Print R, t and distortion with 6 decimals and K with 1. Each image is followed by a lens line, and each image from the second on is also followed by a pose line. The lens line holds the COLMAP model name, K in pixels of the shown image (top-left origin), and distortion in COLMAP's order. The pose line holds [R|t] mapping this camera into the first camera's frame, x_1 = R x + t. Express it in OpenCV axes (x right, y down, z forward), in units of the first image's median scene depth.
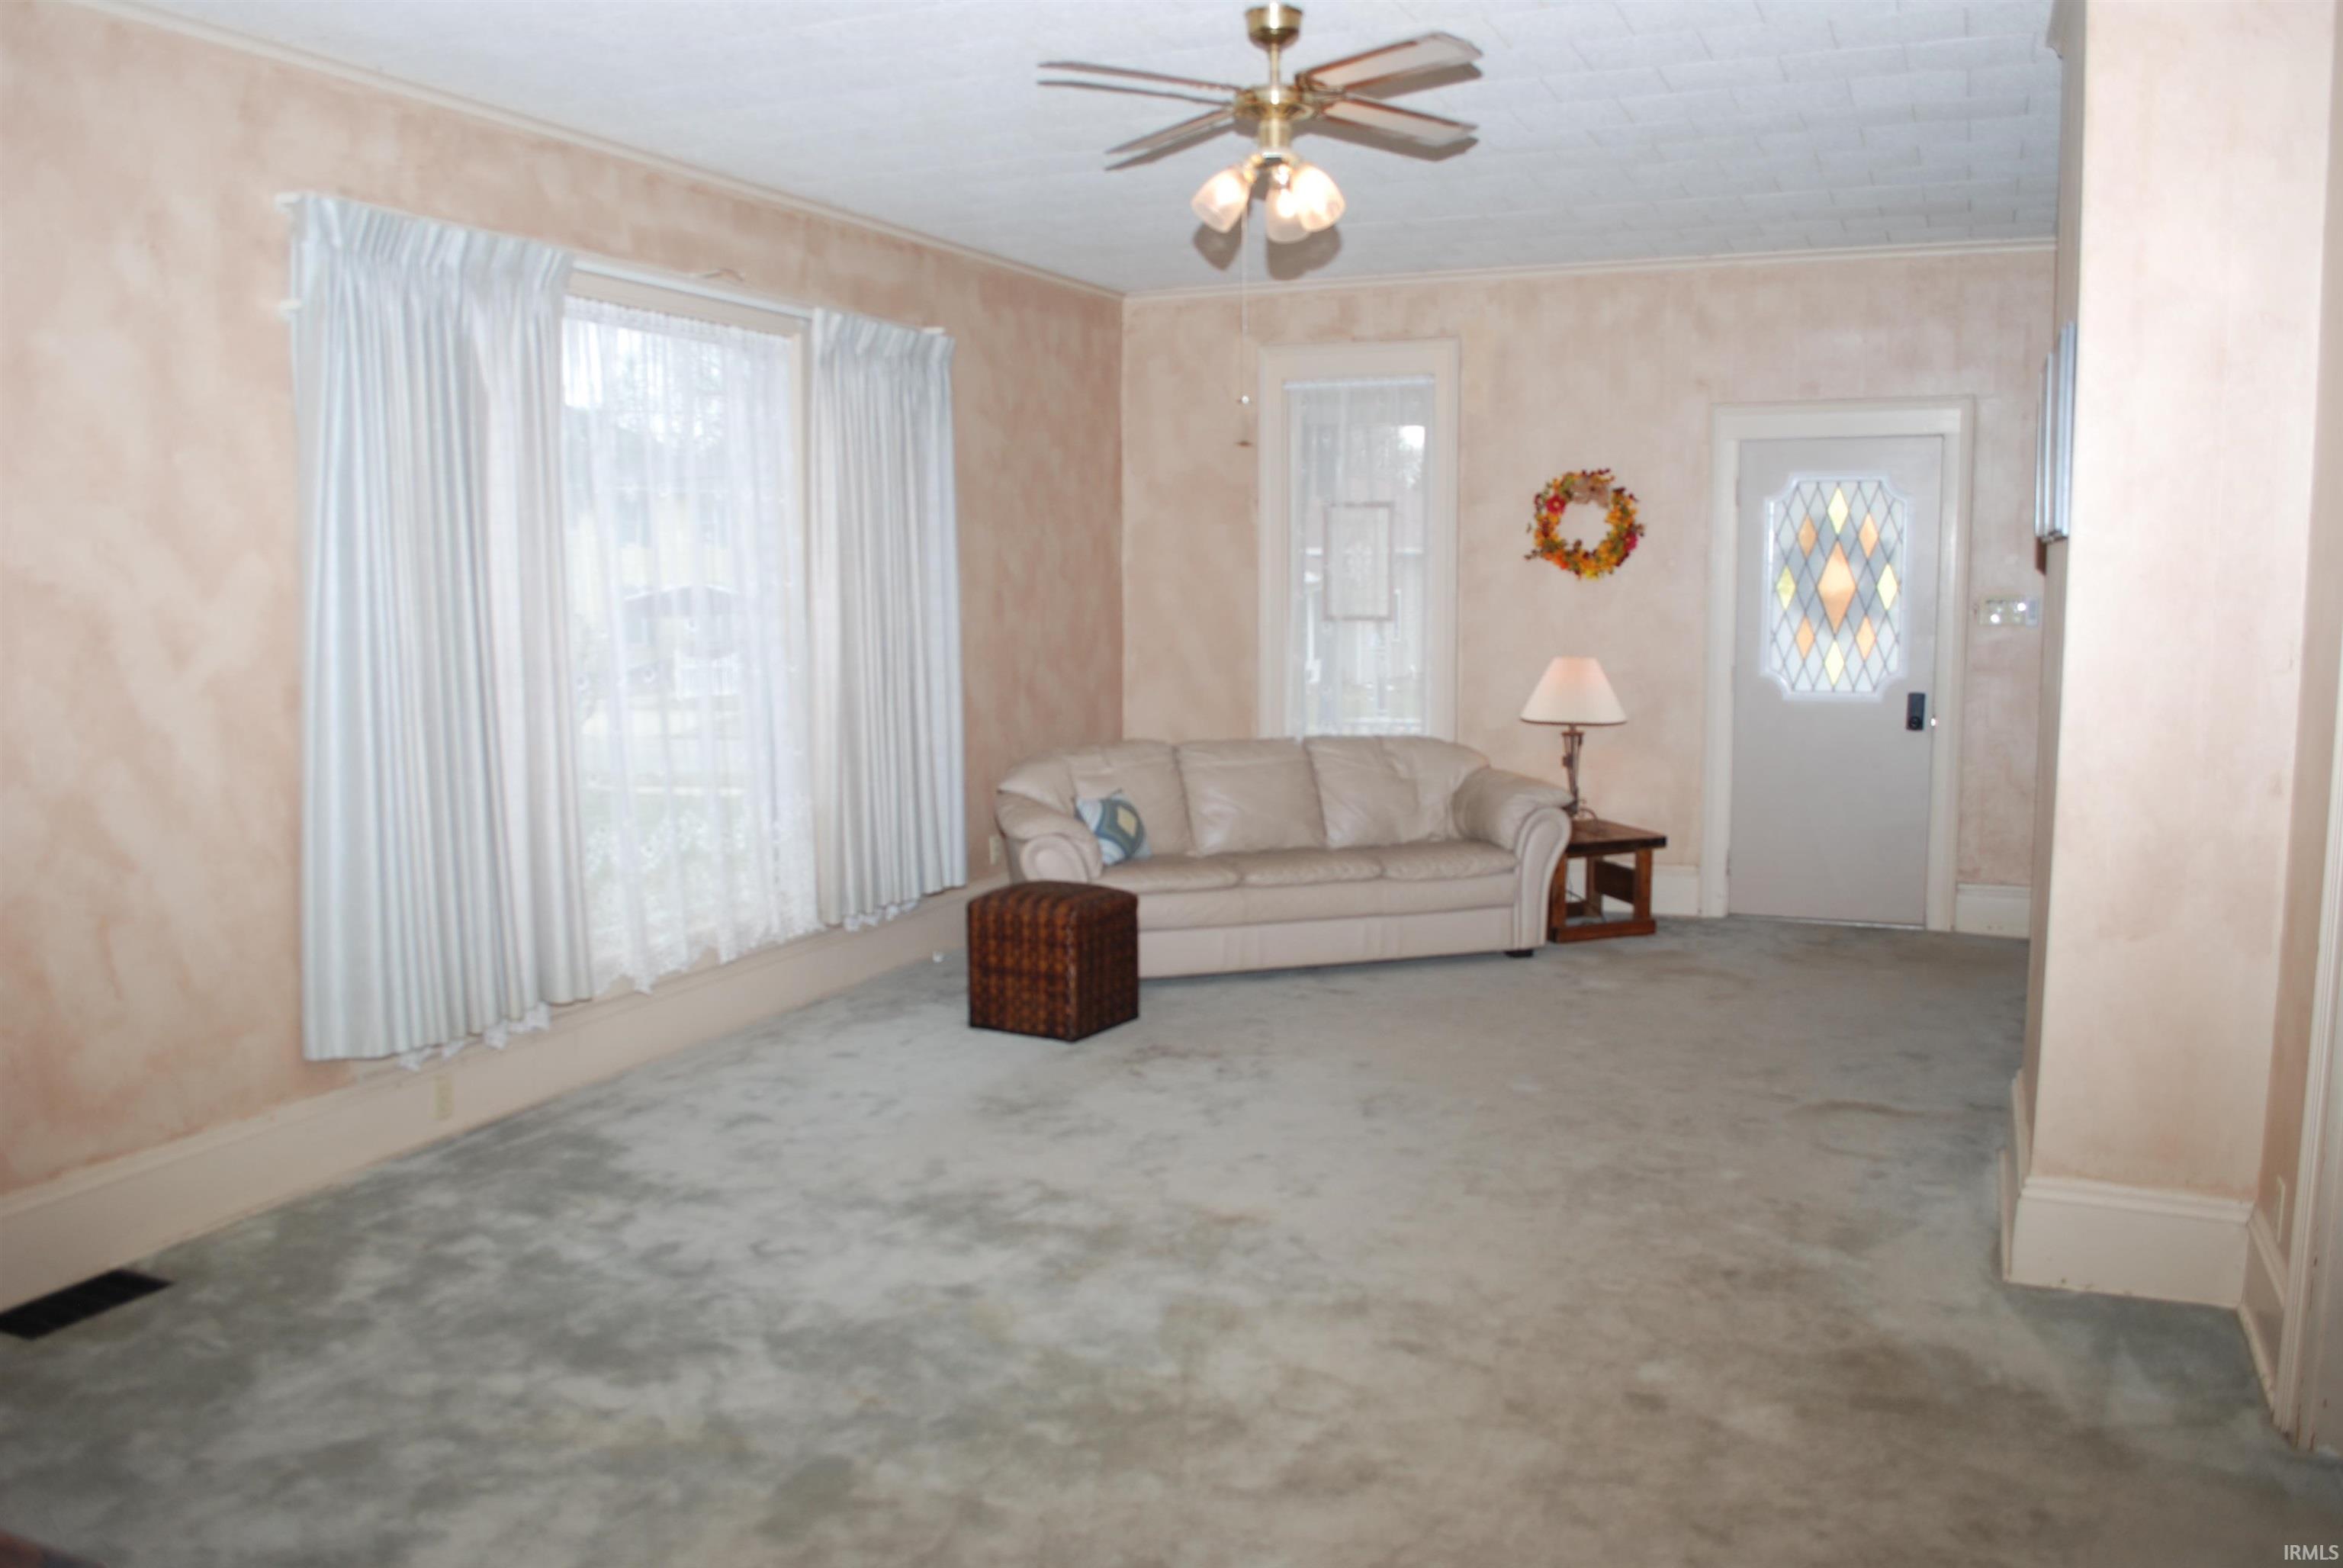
lens RADIAL K [[1808.2, 0, 1171.5], [0, 1808.2, 784.0], [0, 0, 1]] dist [-0.088807, -0.005617]
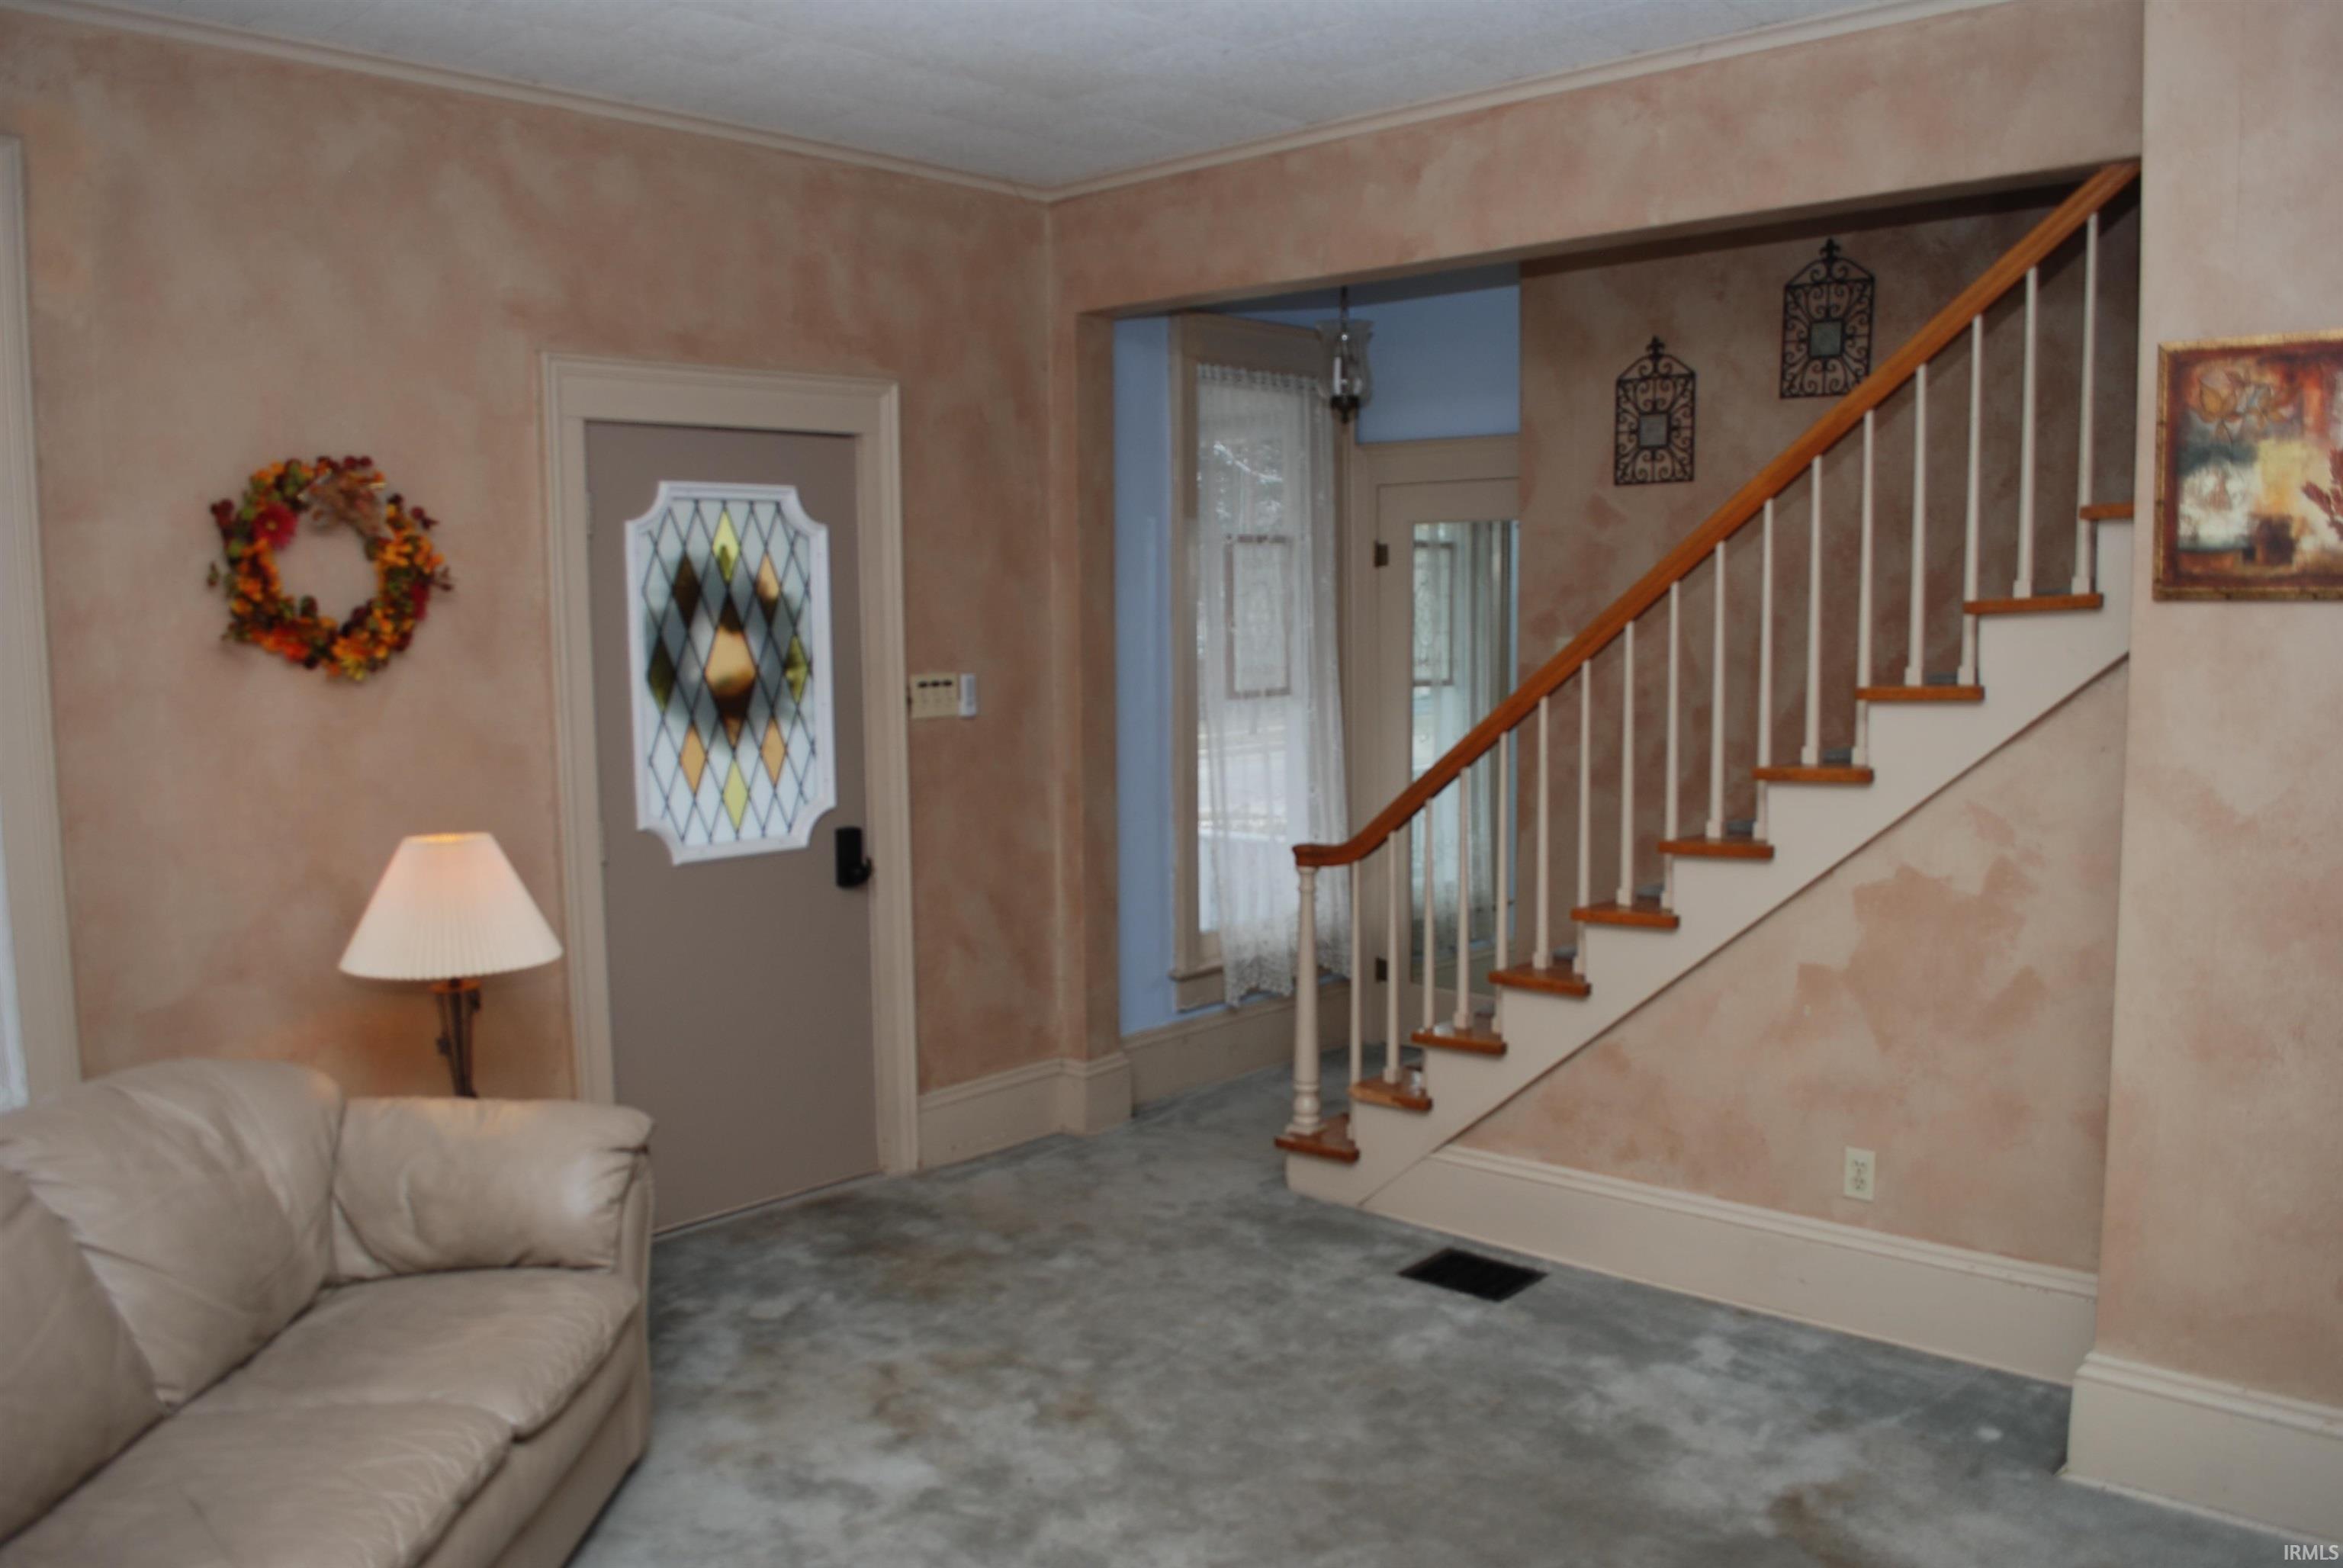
lens RADIAL K [[1808.2, 0, 1171.5], [0, 1808.2, 784.0], [0, 0, 1]] dist [-0.088807, -0.005617]
pose [[0.303420, -0.088788, 0.948711, -0.164908], [0.128673, 0.990347, 0.051532, -0.081267], [-0.944129, 0.106438, 0.311916, 0.641236]]
